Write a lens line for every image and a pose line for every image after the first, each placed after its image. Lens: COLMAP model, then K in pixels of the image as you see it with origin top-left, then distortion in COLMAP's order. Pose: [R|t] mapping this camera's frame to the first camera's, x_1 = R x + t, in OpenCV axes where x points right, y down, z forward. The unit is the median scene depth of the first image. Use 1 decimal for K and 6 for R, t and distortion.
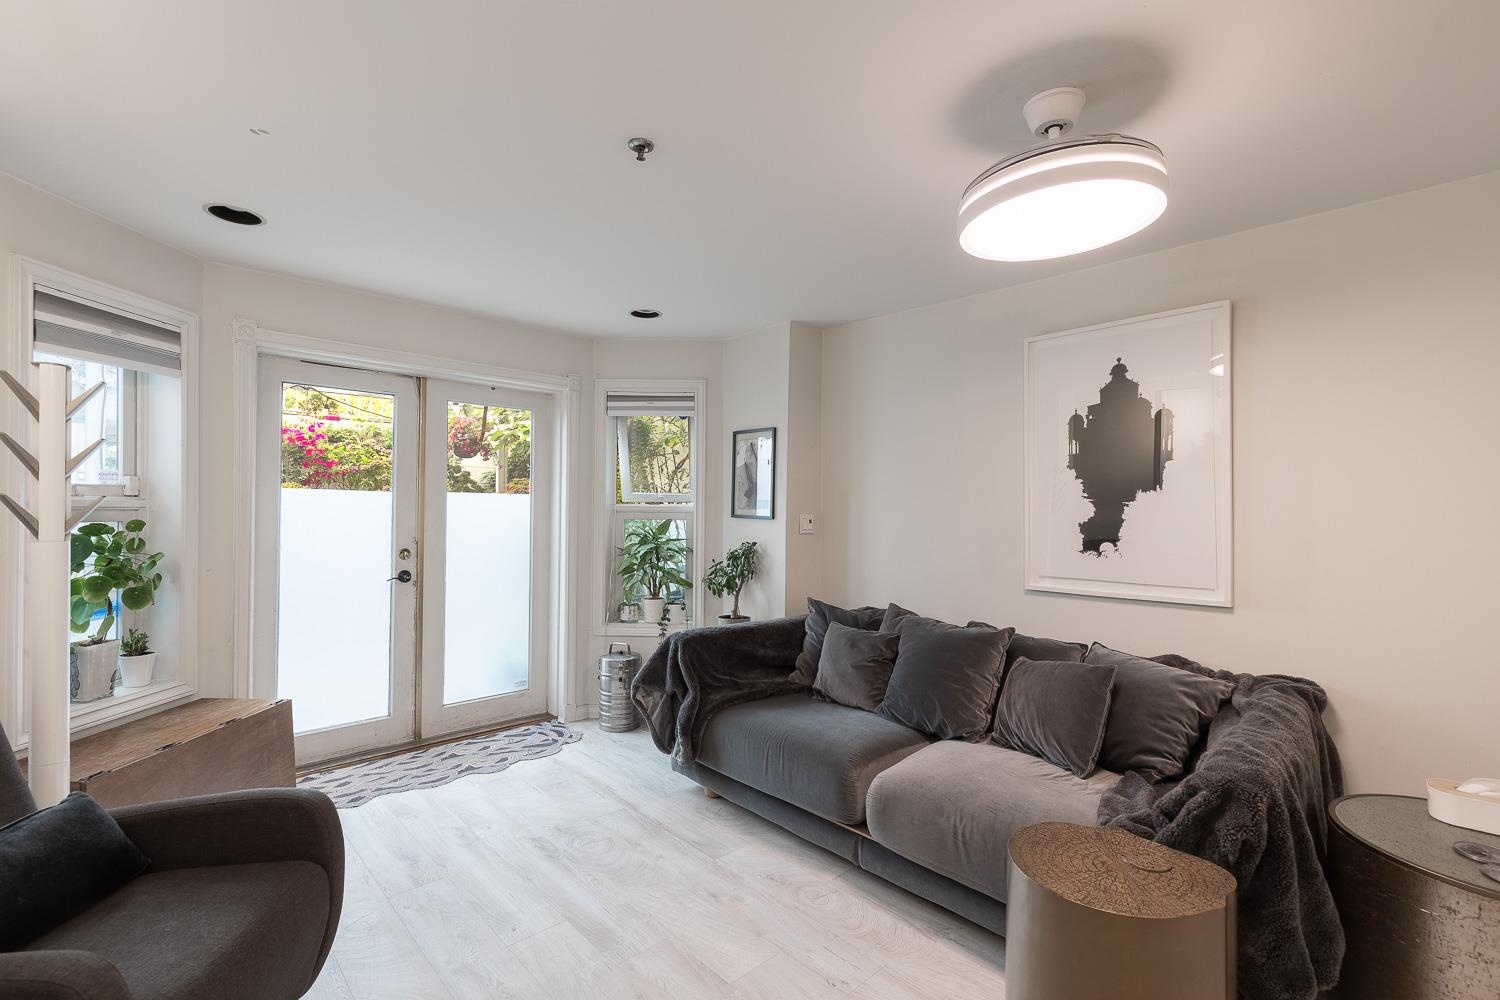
lens RADIAL K [[683.5, 0, 748.8], [0, 683.5, 497.7], [0, 0, 1]] dist [0.007976, -0.002365]
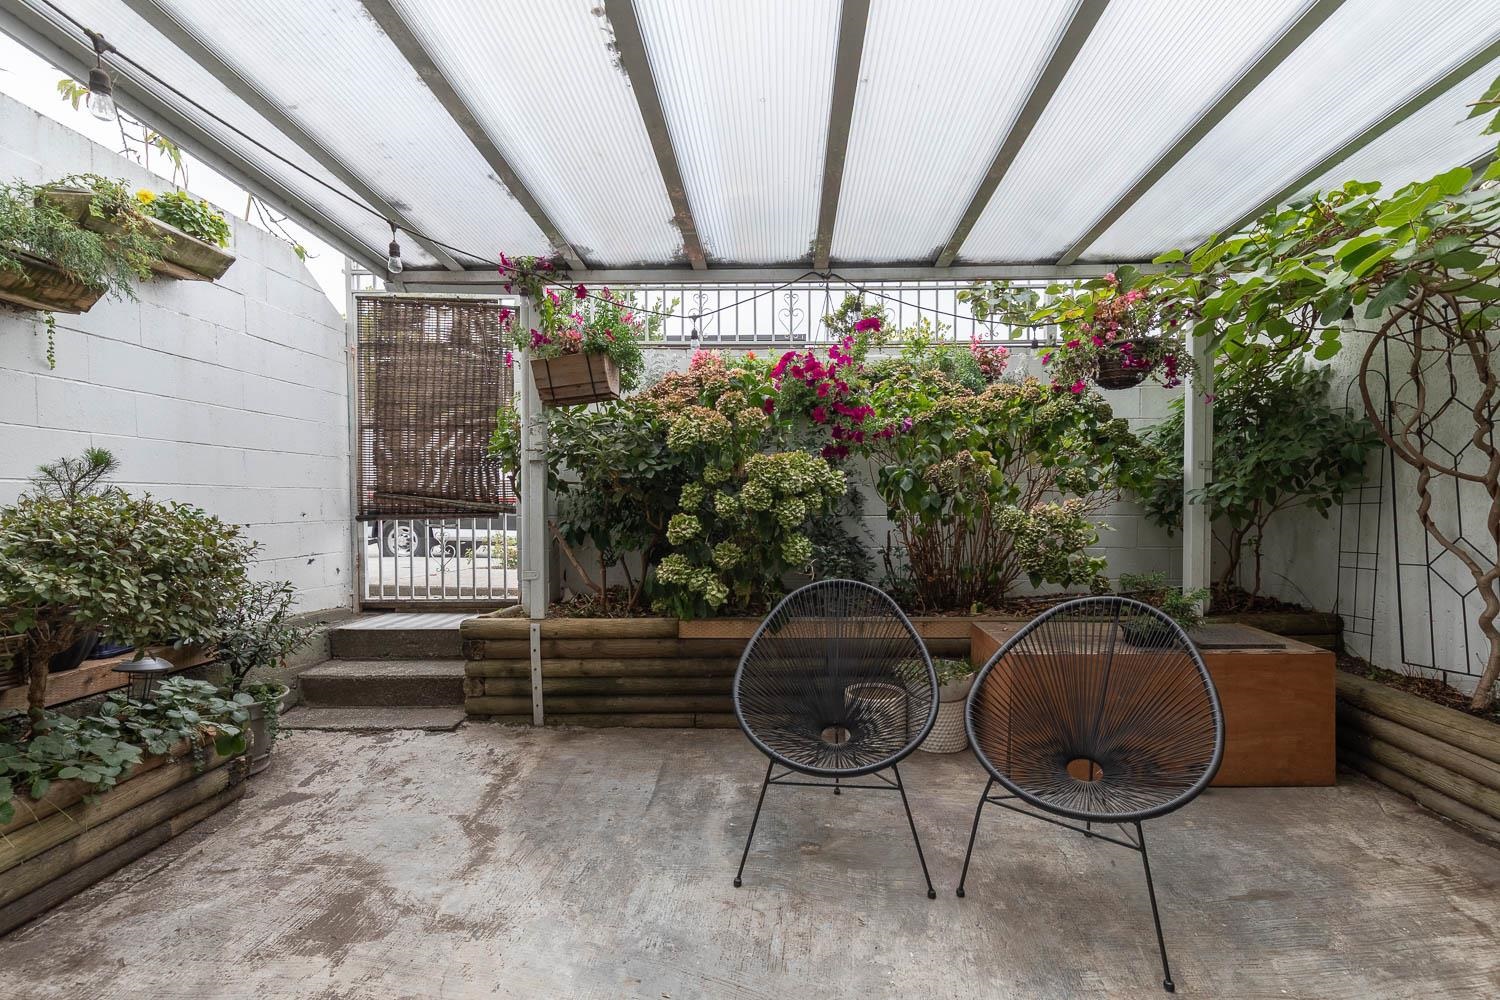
lens RADIAL K [[683.5, 0, 774.7], [0, 683.5, 518.2], [0, 0, 1]] dist [0.007976, -0.002365]
pose [[0.724670, 0.001147, -0.689095, -0.292875], [0.017975, 0.999627, 0.020566, 0.017316], [0.688862, -0.027290, 0.724379, 0.559230]]
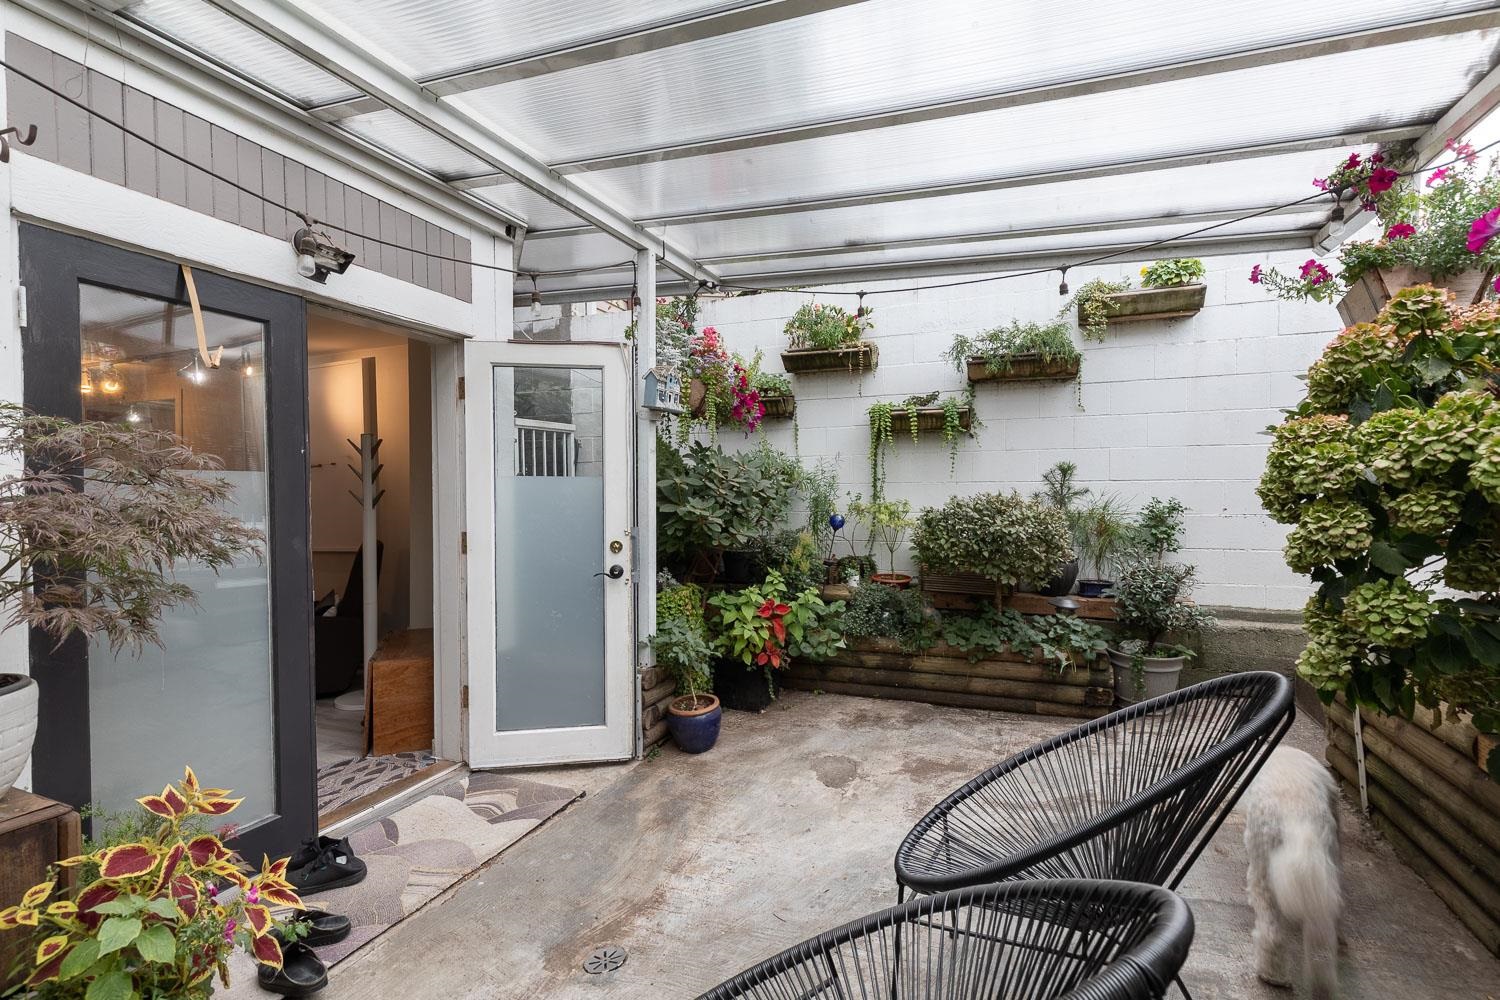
lens RADIAL K [[683.5, 0, 756.8], [0, 683.5, 504.1], [0, 0, 1]] dist [0.007976, -0.002365]
pose [[-0.912230, 0.005334, -0.409644, -0.334731], [0.001290, 0.999948, 0.010148, 0.010441], [0.409677, 0.008729, -0.912189, 1.012870]]
